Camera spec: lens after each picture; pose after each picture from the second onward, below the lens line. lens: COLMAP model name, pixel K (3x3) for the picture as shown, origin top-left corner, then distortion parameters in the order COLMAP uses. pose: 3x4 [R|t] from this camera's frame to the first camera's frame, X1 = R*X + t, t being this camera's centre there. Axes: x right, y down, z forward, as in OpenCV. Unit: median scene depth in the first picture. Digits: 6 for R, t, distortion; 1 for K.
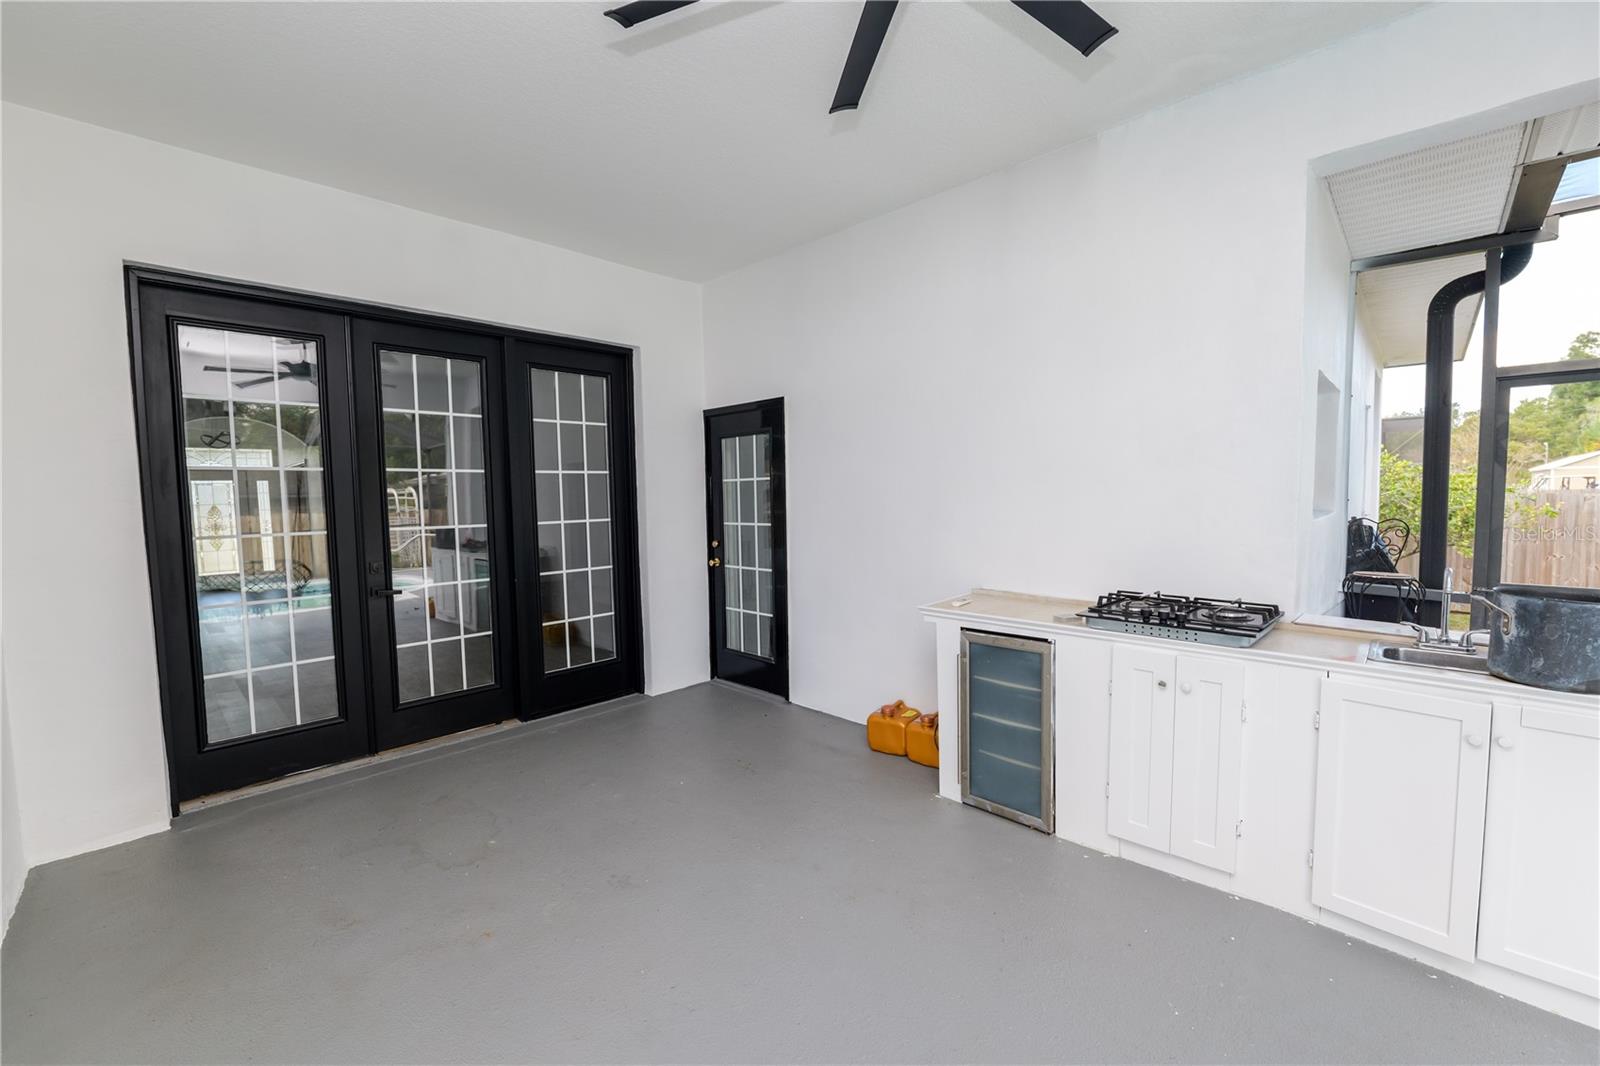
lens RADIAL K [[644.8, 0, 802.1], [0, 644.8, 530.4], [0, 0, 1]] dist [-0.018252, -0.000222]
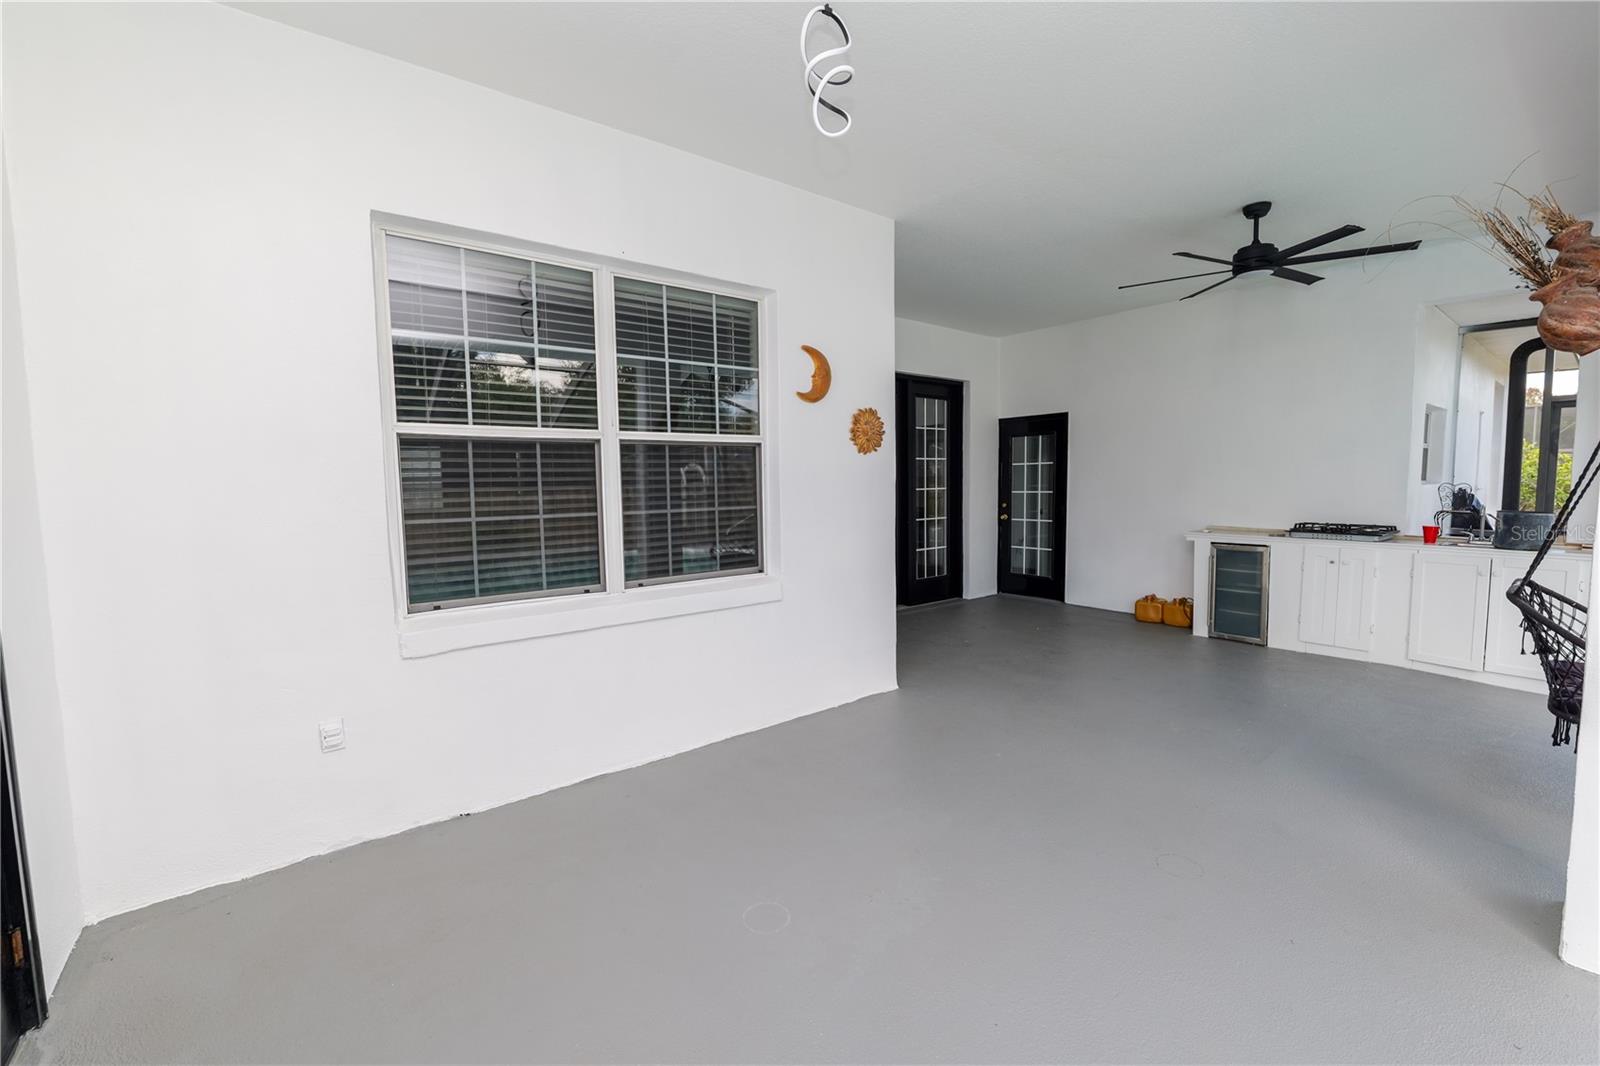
lens RADIAL K [[644.8, 0, 798.0], [0, 644.8, 532.4], [0, 0, 1]] dist [-0.018252, -0.000222]
pose [[0.990735, 0.017507, -0.134675, -0.508984], [-0.014495, 0.999623, 0.023311, 0.070303], [0.135033, -0.021143, 0.990616, -0.737971]]
